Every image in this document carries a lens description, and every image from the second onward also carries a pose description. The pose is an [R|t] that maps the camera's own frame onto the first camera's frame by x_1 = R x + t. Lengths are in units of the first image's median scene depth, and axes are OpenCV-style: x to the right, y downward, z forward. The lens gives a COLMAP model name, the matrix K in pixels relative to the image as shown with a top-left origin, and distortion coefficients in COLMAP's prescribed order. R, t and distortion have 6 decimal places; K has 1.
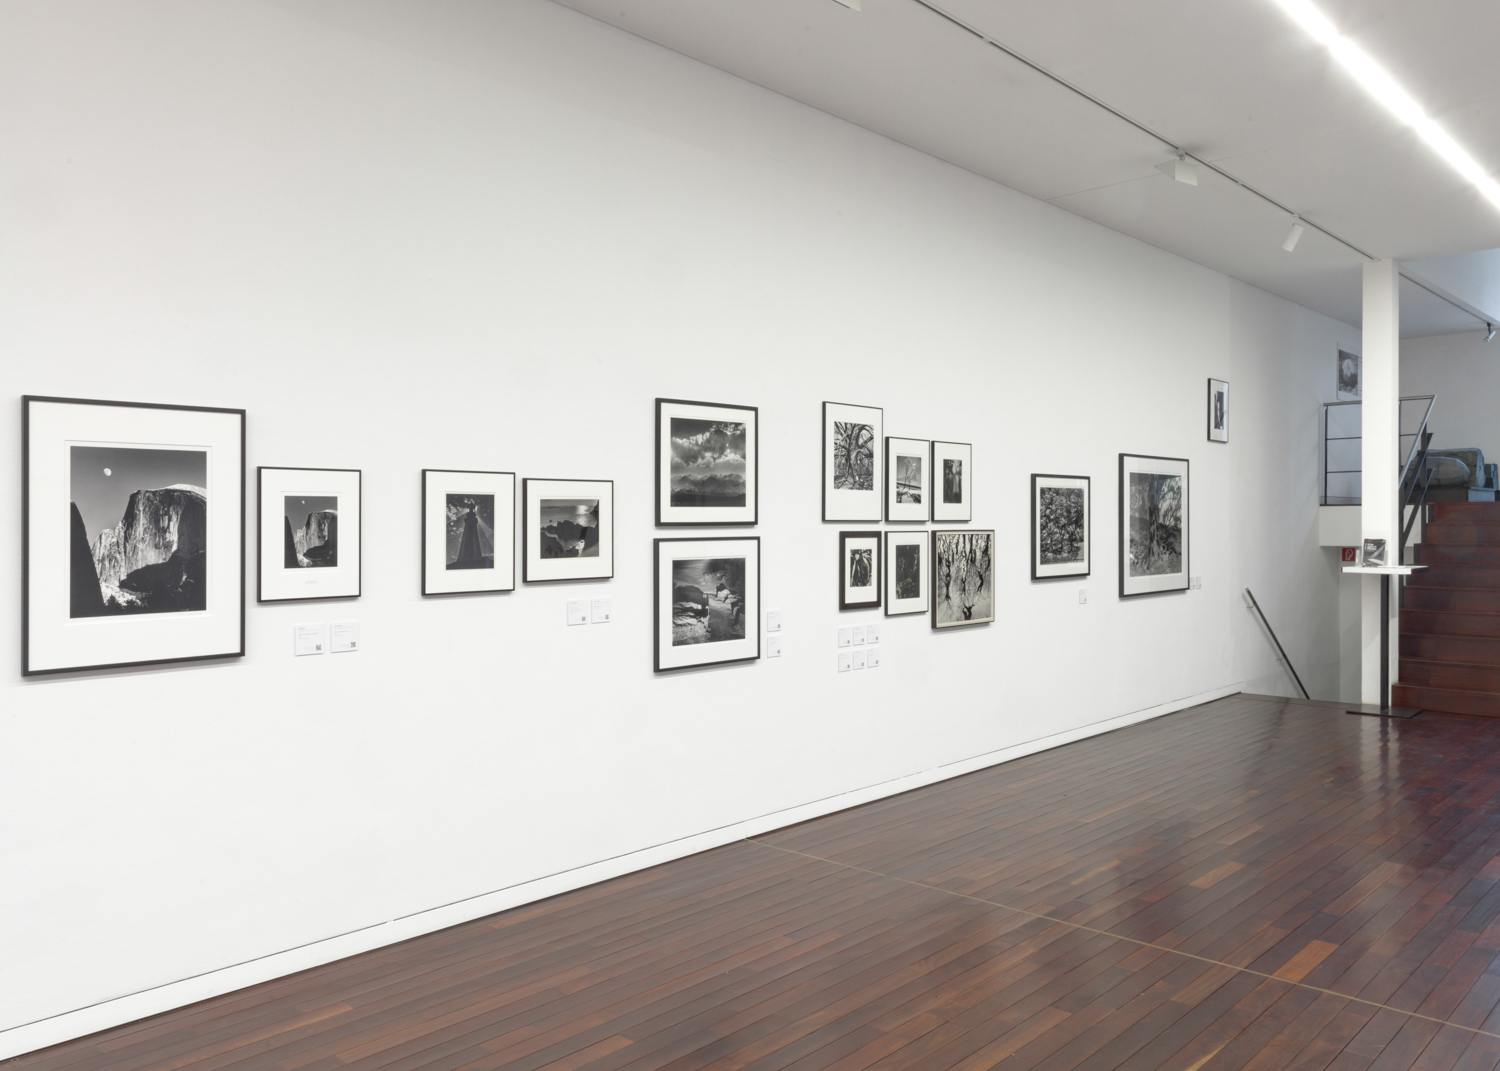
lens RADIAL K [[1128.3, 0, 707.5], [0, 1128.3, 530.9], [0, 0, 1]] dist [0.007879, 0.002044]
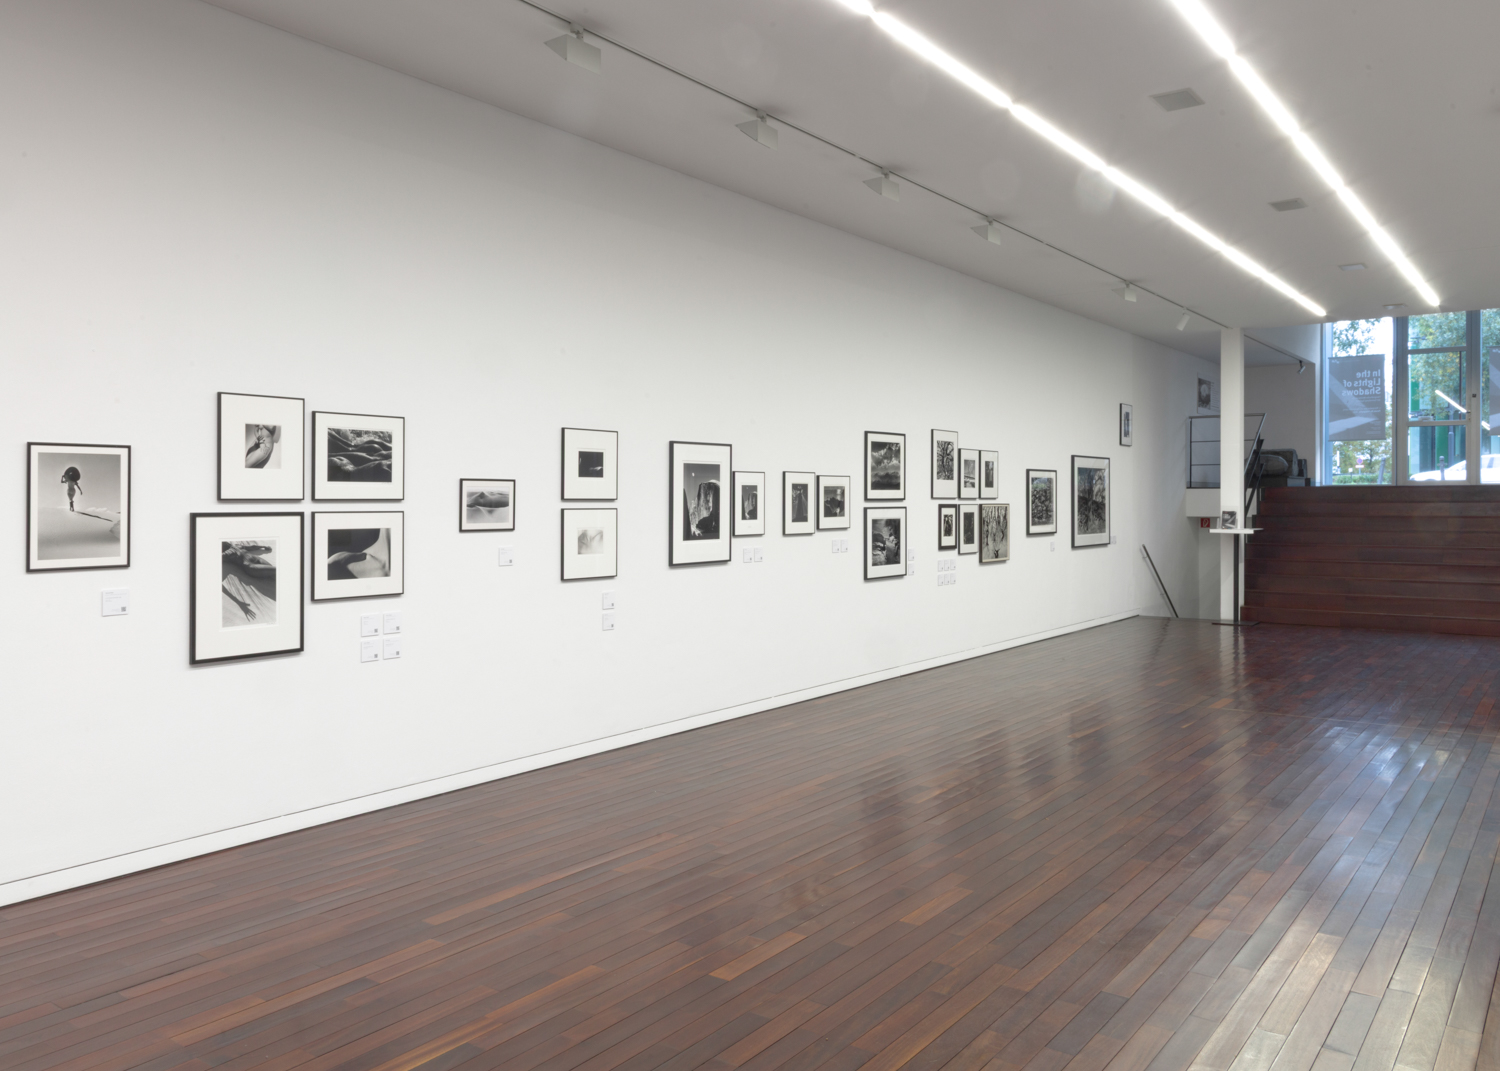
lens RADIAL K [[1073.8, 0, 630.8], [0, 1073.8, 502.8], [0, 0, 1]] dist [0.002442, -0.000695]
pose [[0.998857, 0.001372, 0.047771, -0.411042], [-0.001099, 0.999983, -0.005727, 0.007980], [-0.047778, 0.005668, 0.998842, -0.587486]]
